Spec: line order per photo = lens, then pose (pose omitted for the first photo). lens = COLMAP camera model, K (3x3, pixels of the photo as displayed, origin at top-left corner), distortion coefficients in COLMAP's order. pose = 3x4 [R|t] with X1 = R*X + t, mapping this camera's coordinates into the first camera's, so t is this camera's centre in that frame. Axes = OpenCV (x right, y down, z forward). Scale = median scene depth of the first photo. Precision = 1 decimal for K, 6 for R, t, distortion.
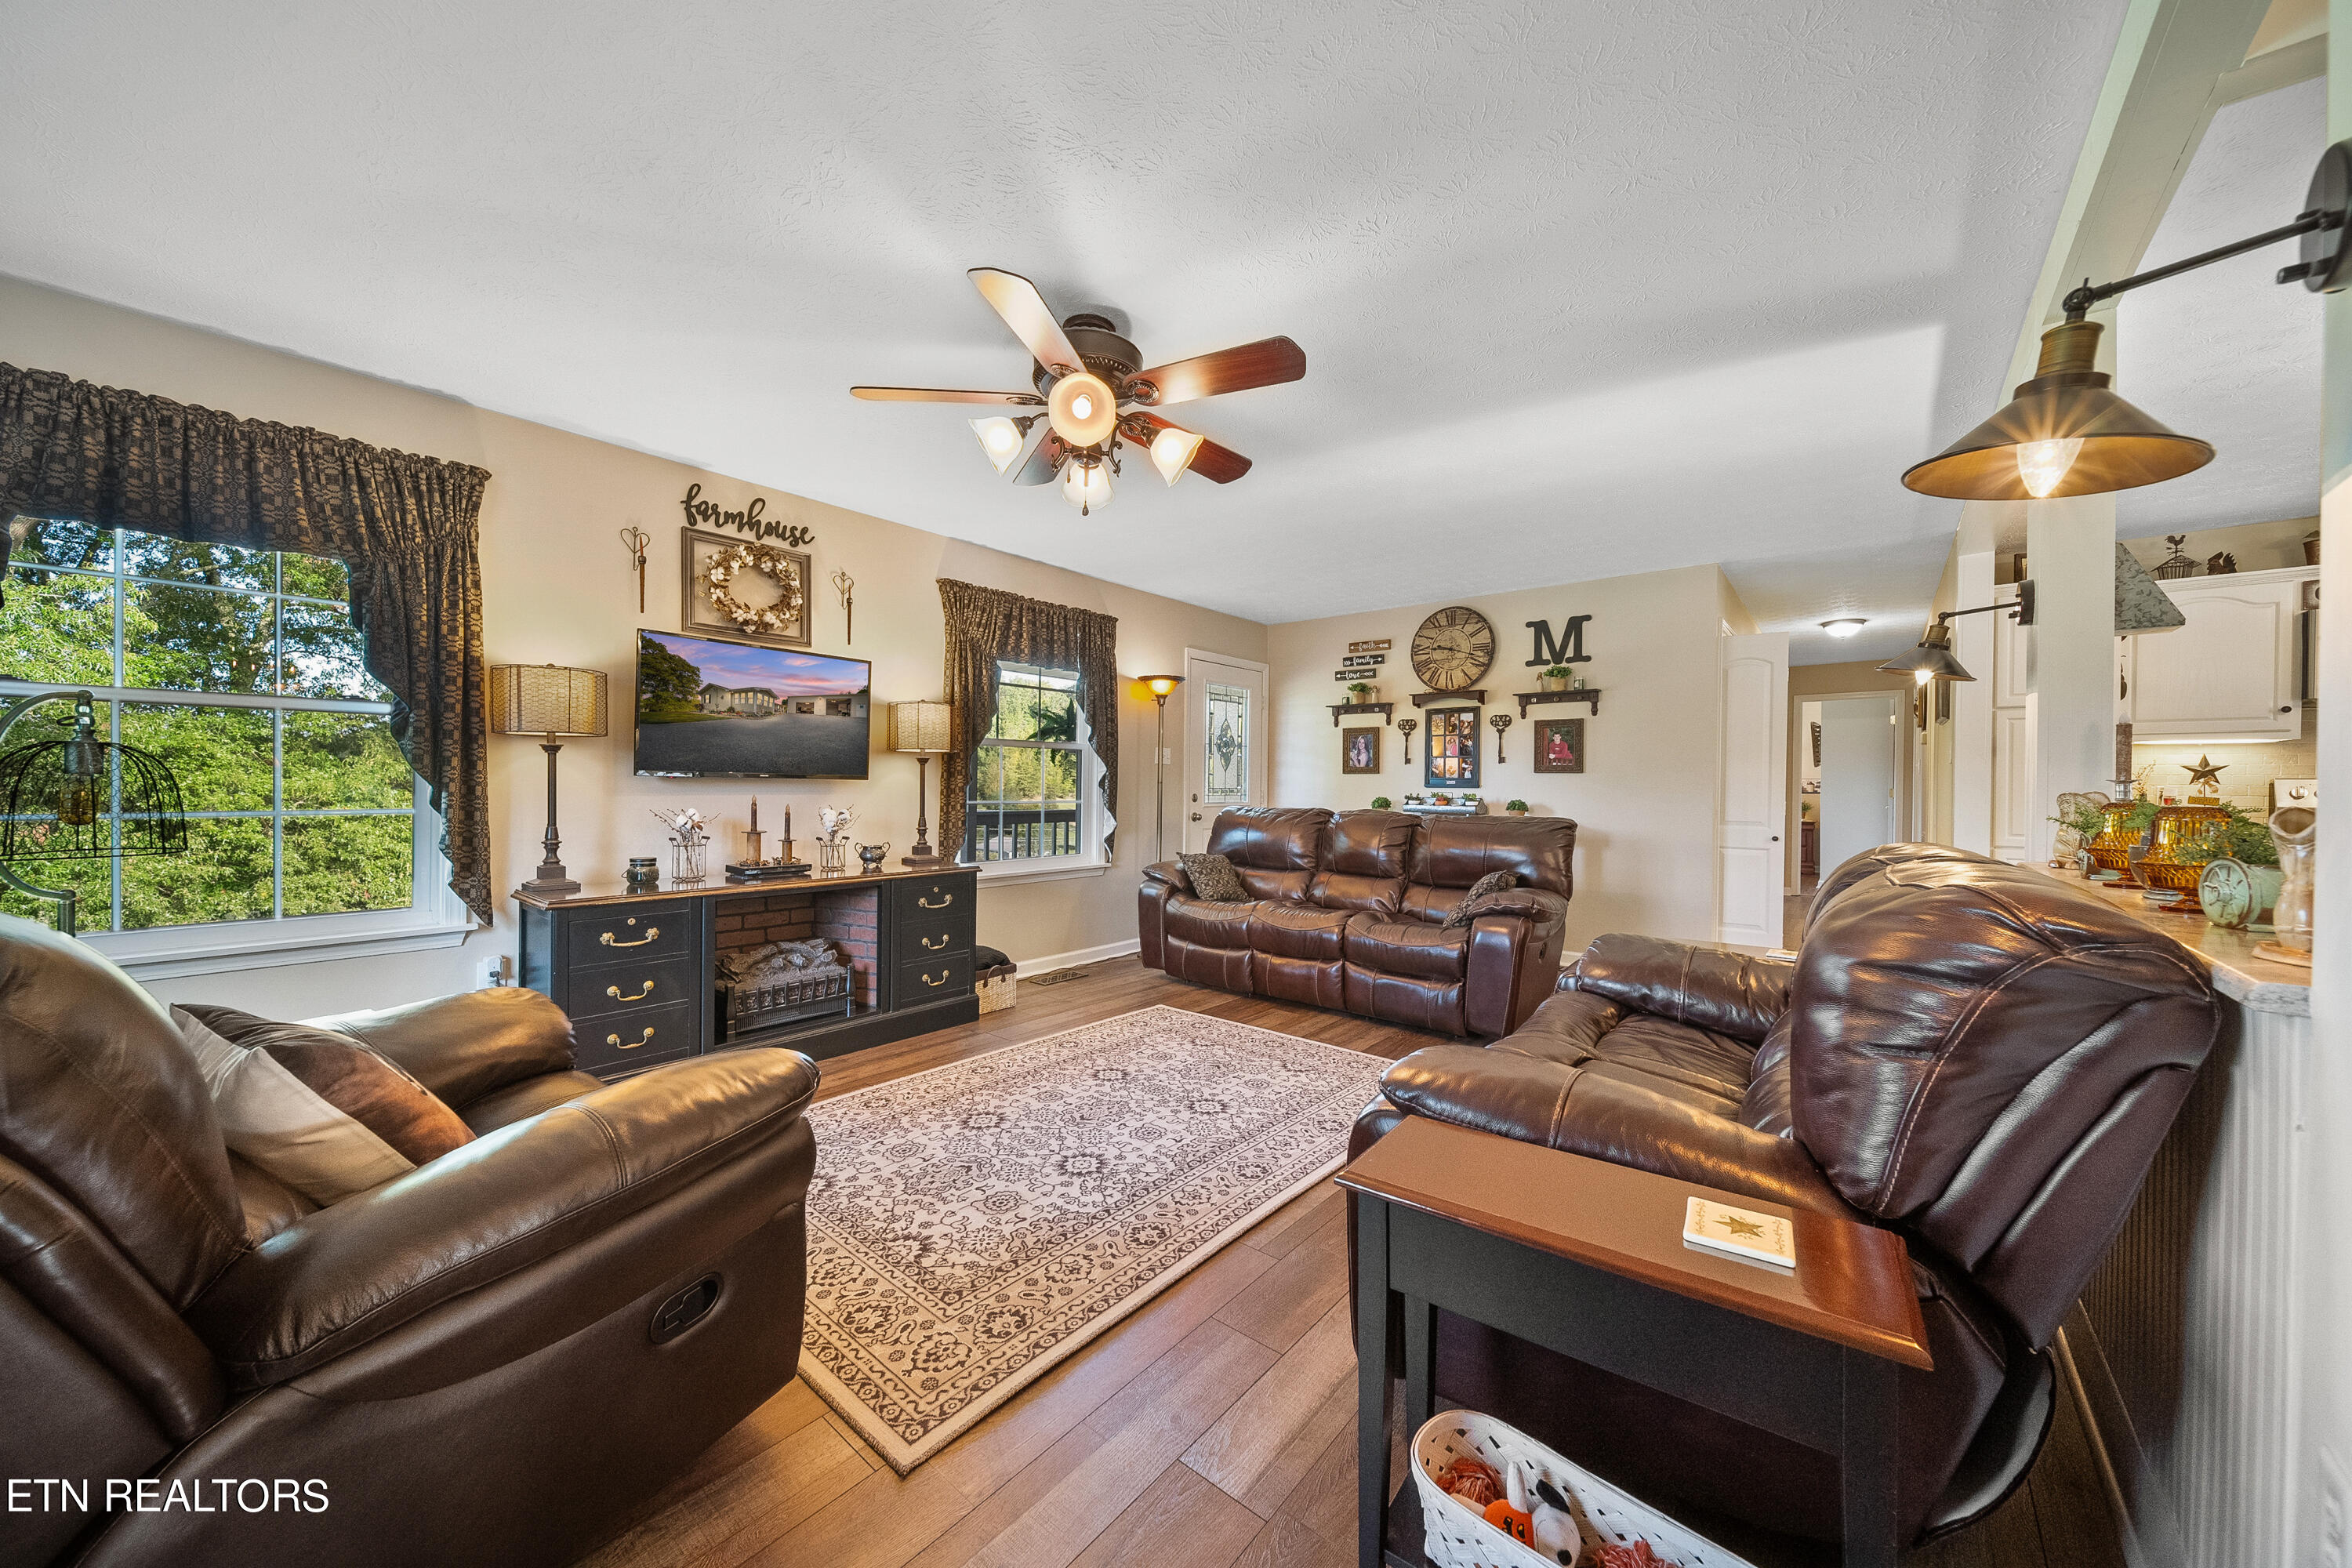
lens RADIAL K [[823.3, 0, 1178.8], [0, 823.3, 792.2], [0, 0, 1]] dist [0.001344, -0.002264]
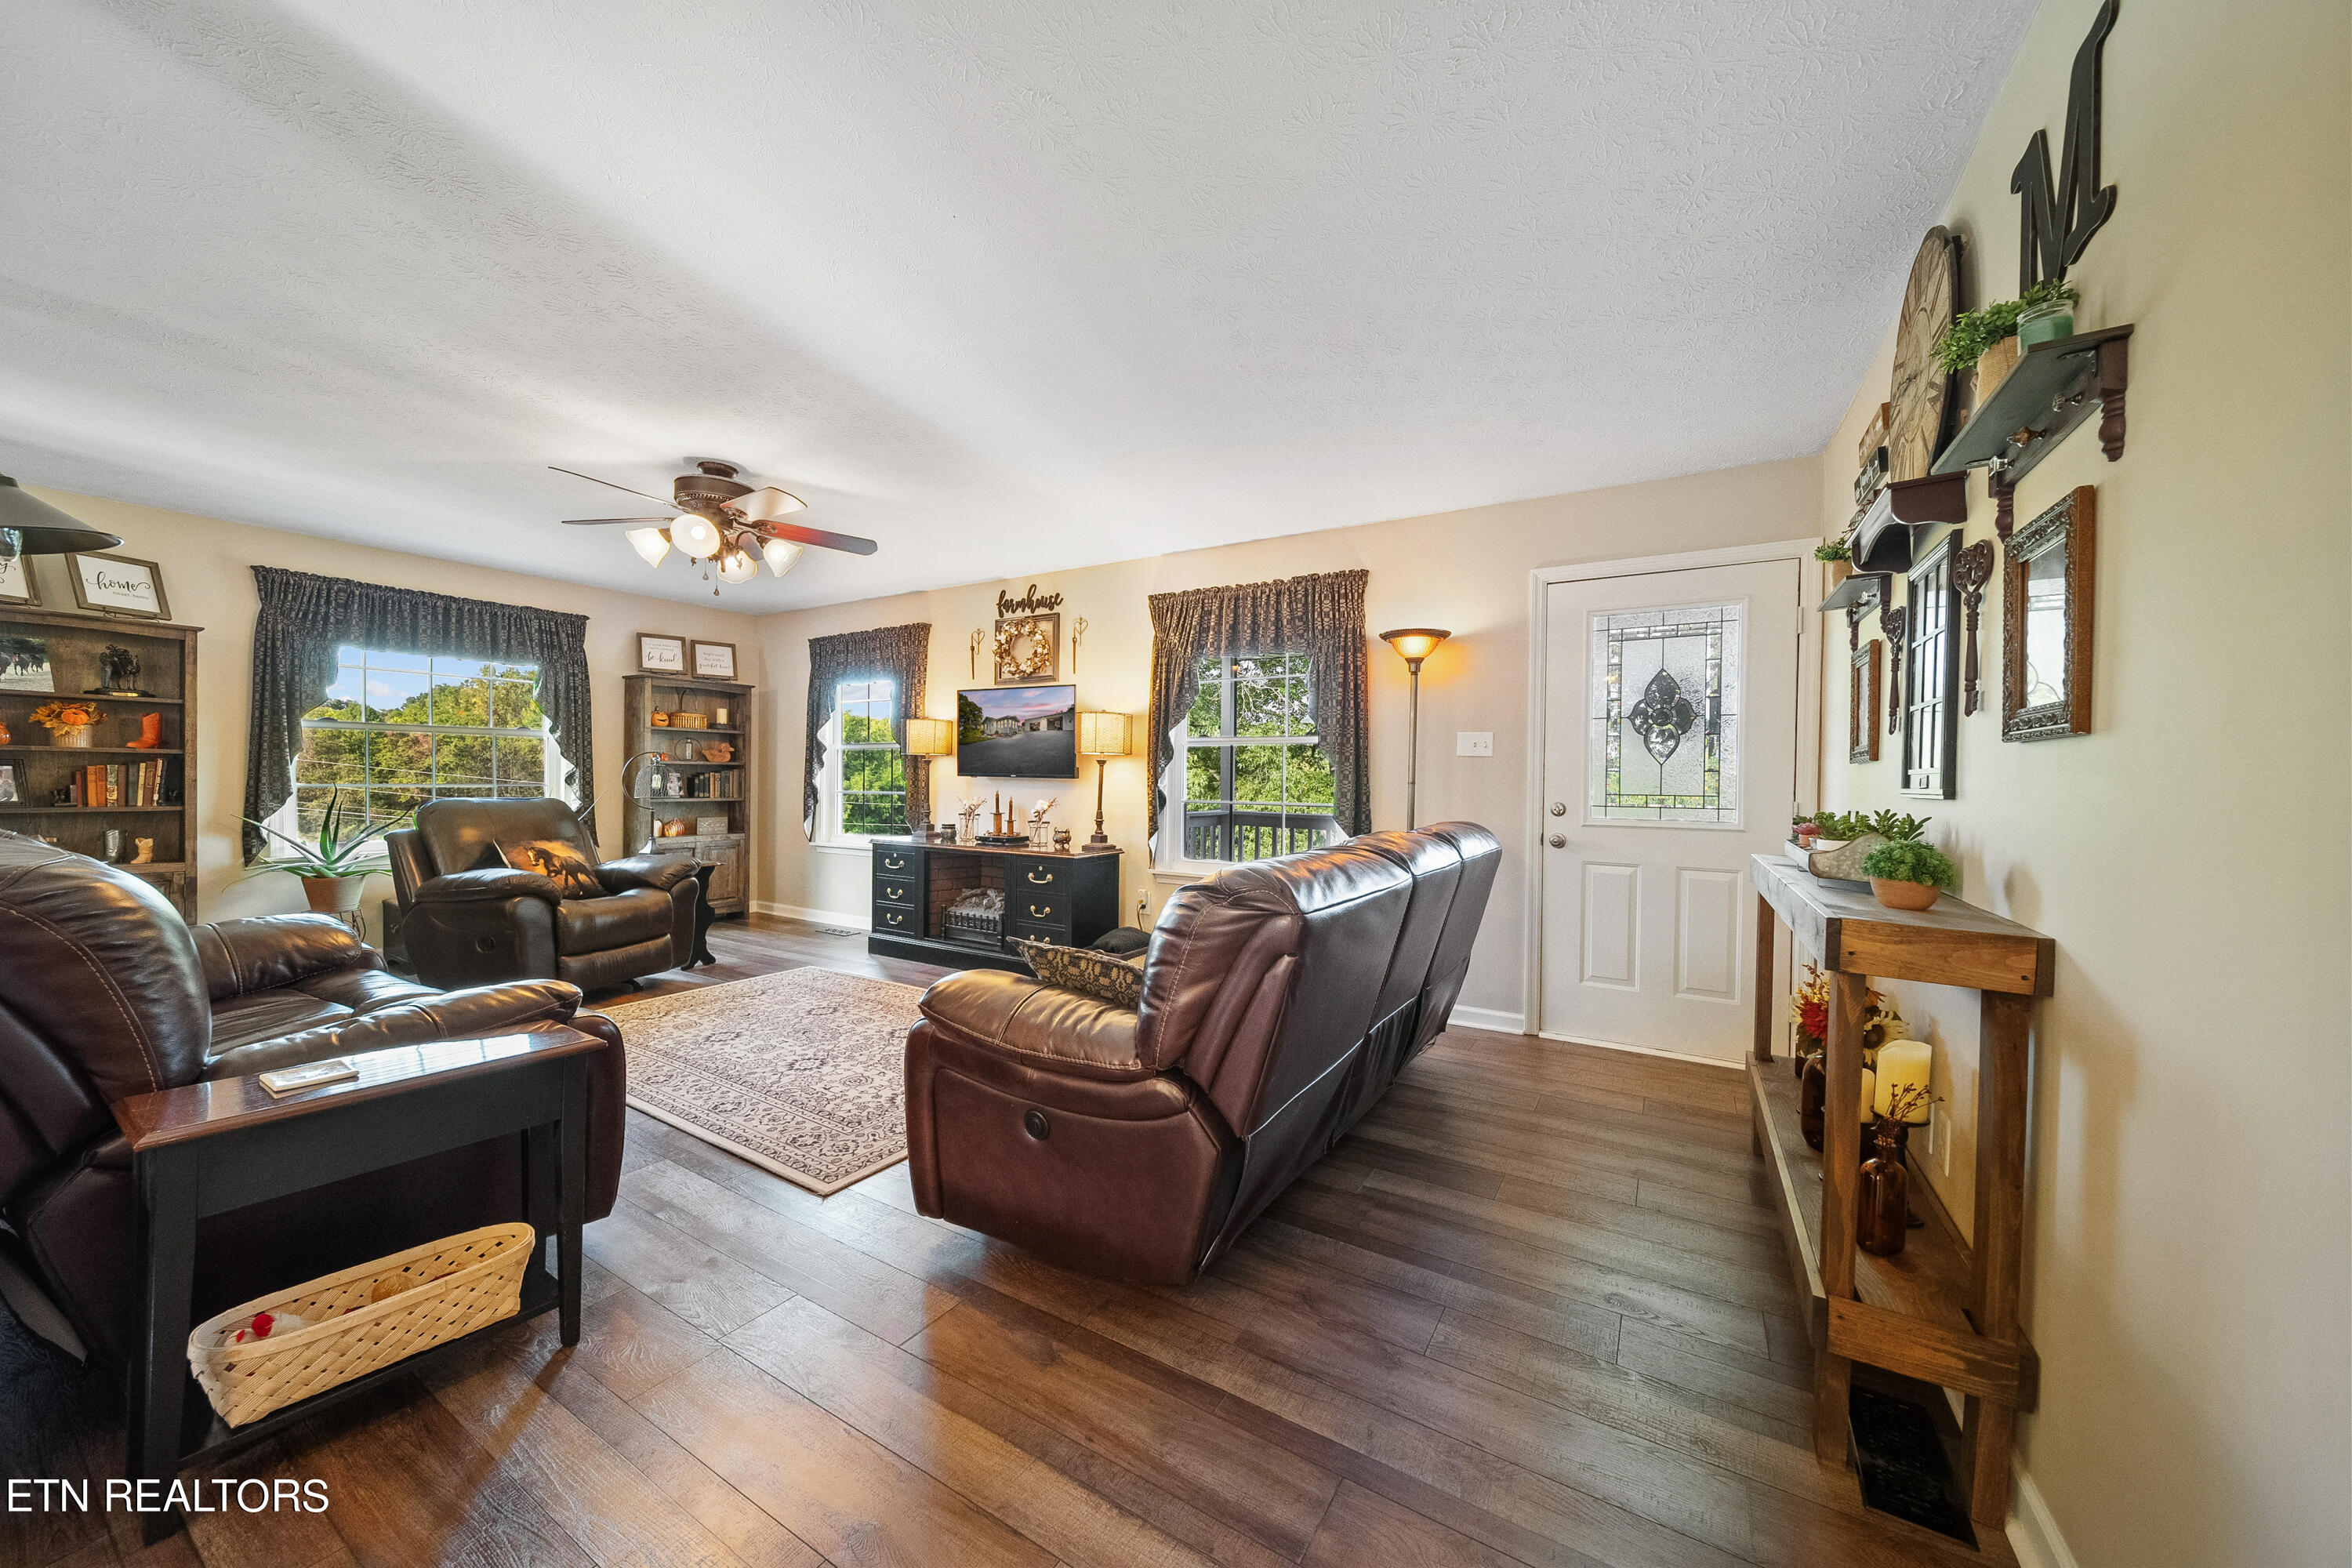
lens RADIAL K [[823.3, 0, 1176.7], [0, 823.3, 787.6], [0, 0, 1]] dist [0.001344, -0.002264]
pose [[0.155093, 0.002688, -0.987896, 0.918926], [-0.021131, 0.999777, -0.000597, -0.004264], [0.987674, 0.020968, 0.155115, 0.989001]]
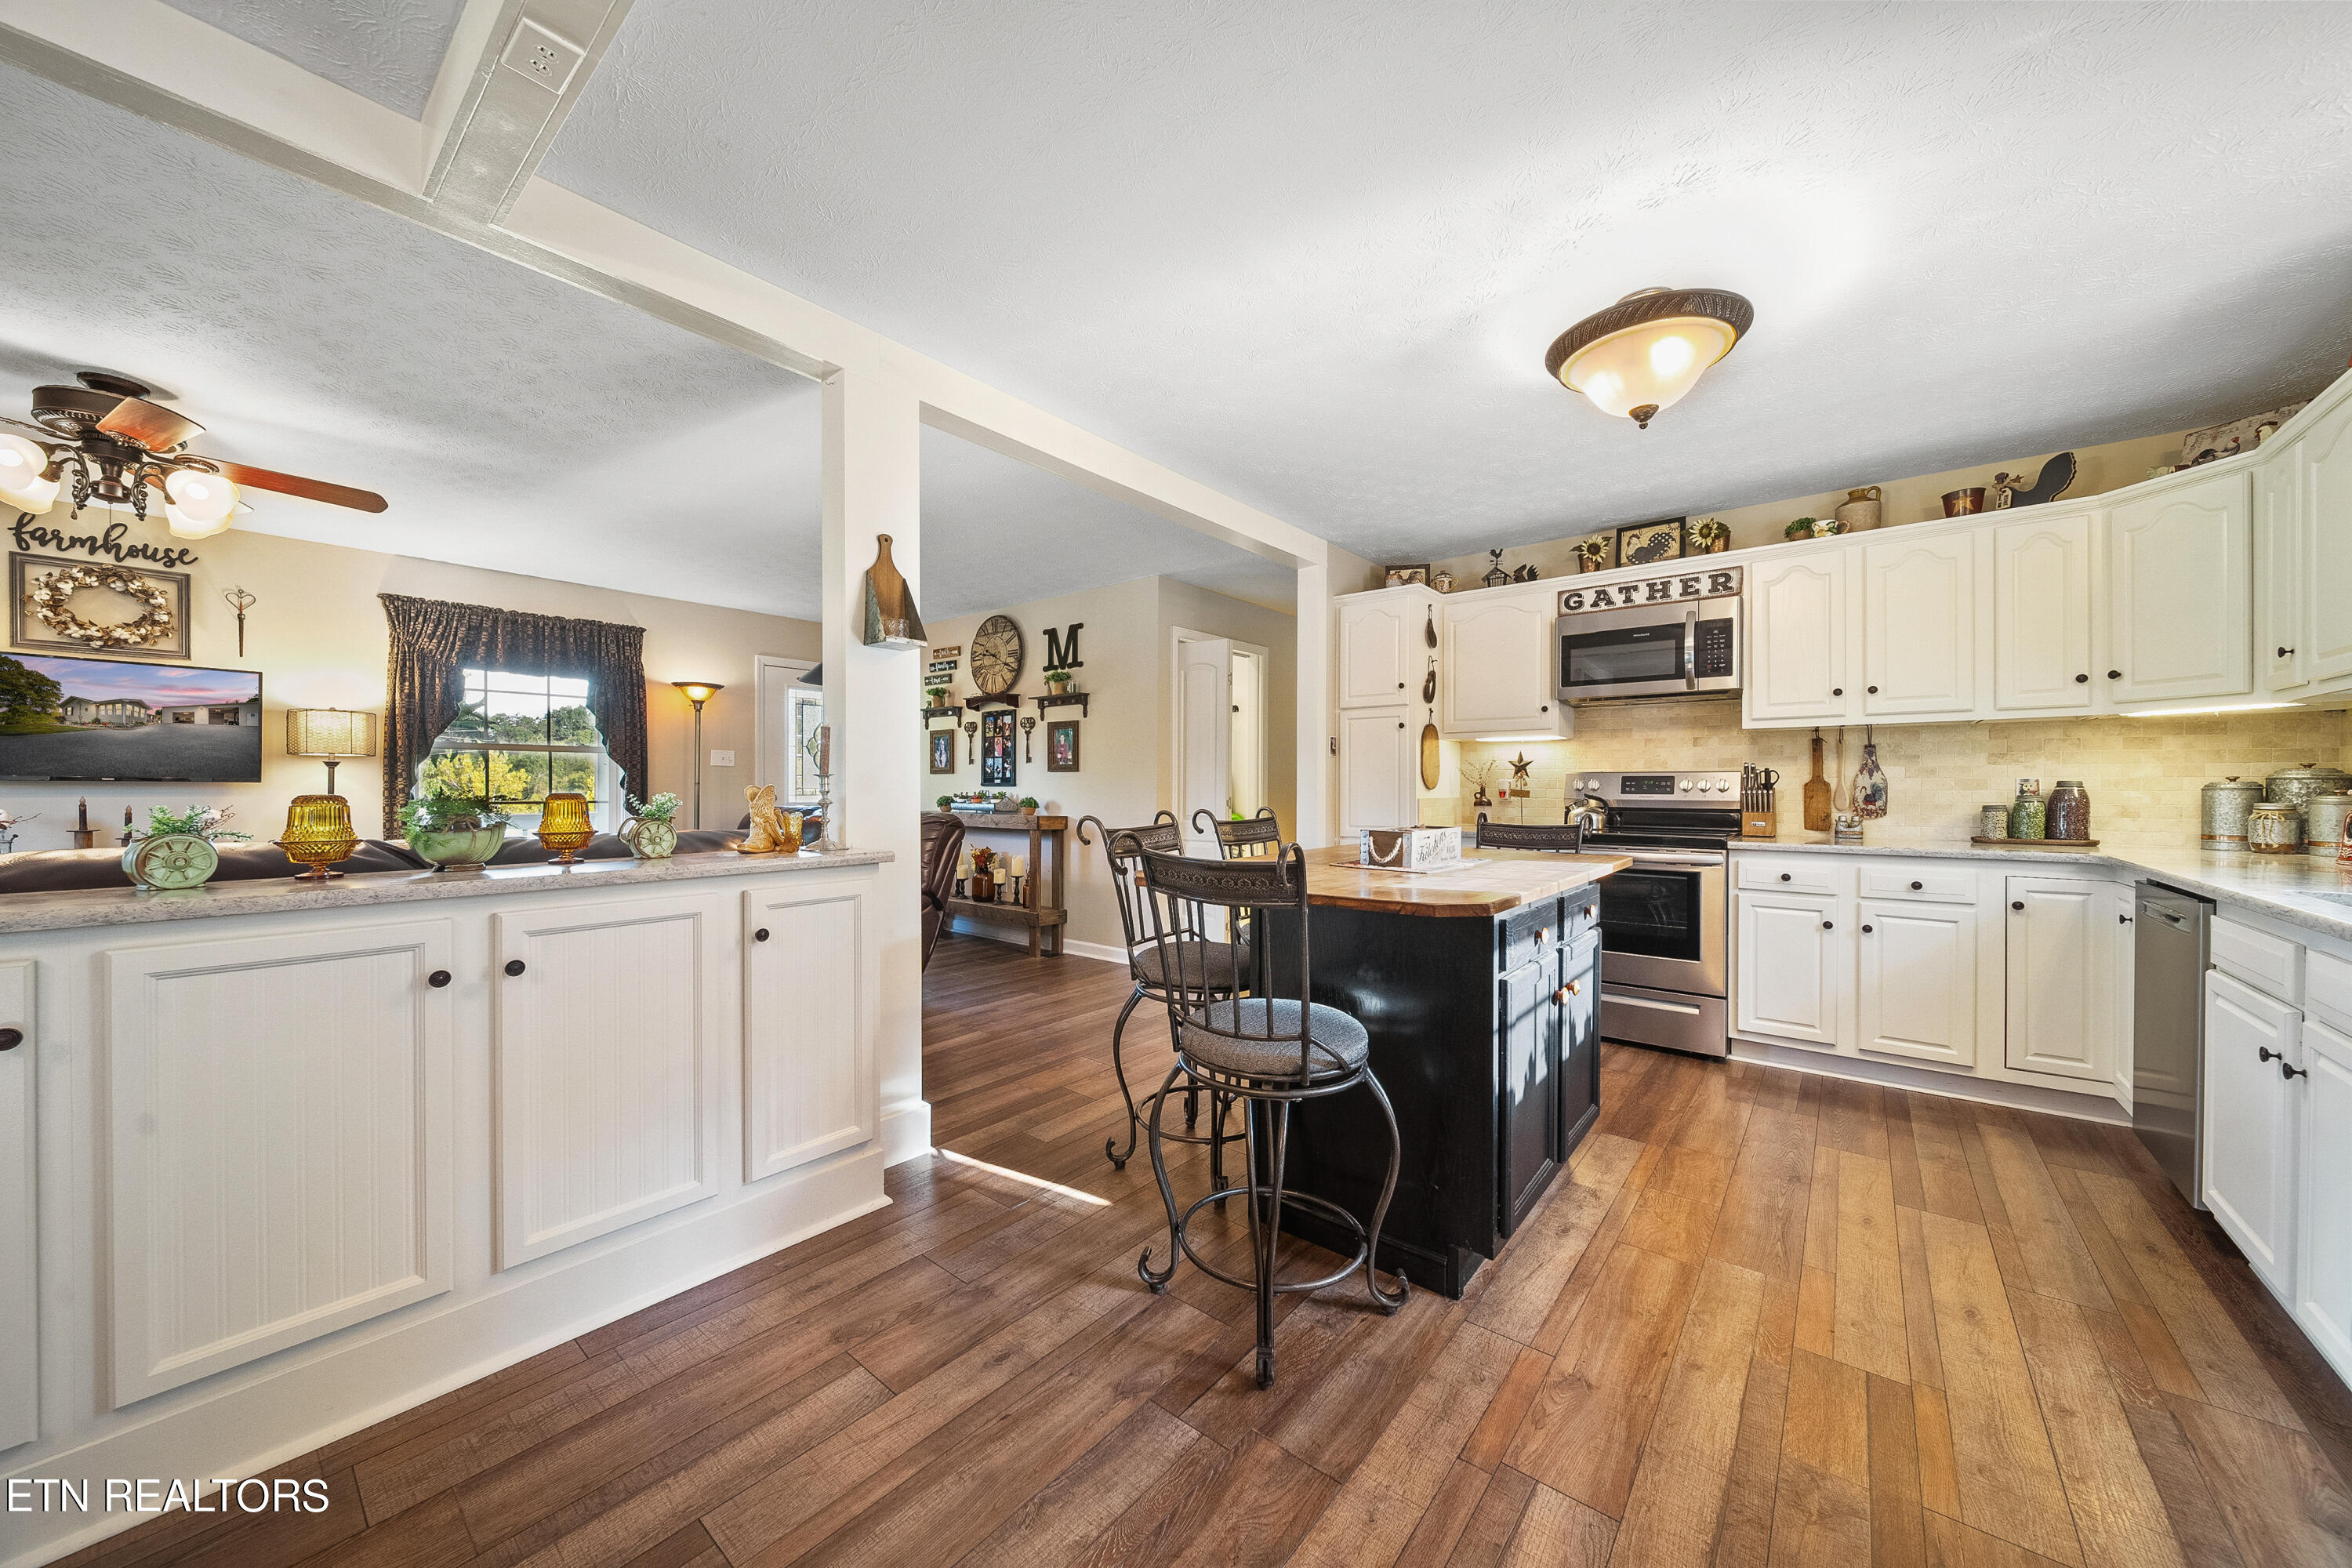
lens RADIAL K [[823.3, 0, 1177.2], [0, 823.3, 786.6], [0, 0, 1]] dist [0.001344, -0.002264]
pose [[0.999926, -0.007003, 0.009899, 0.830398], [0.007094, 0.999933, -0.009162, 0.008362], [-0.009834, 0.009232, 0.999909, -0.083024]]
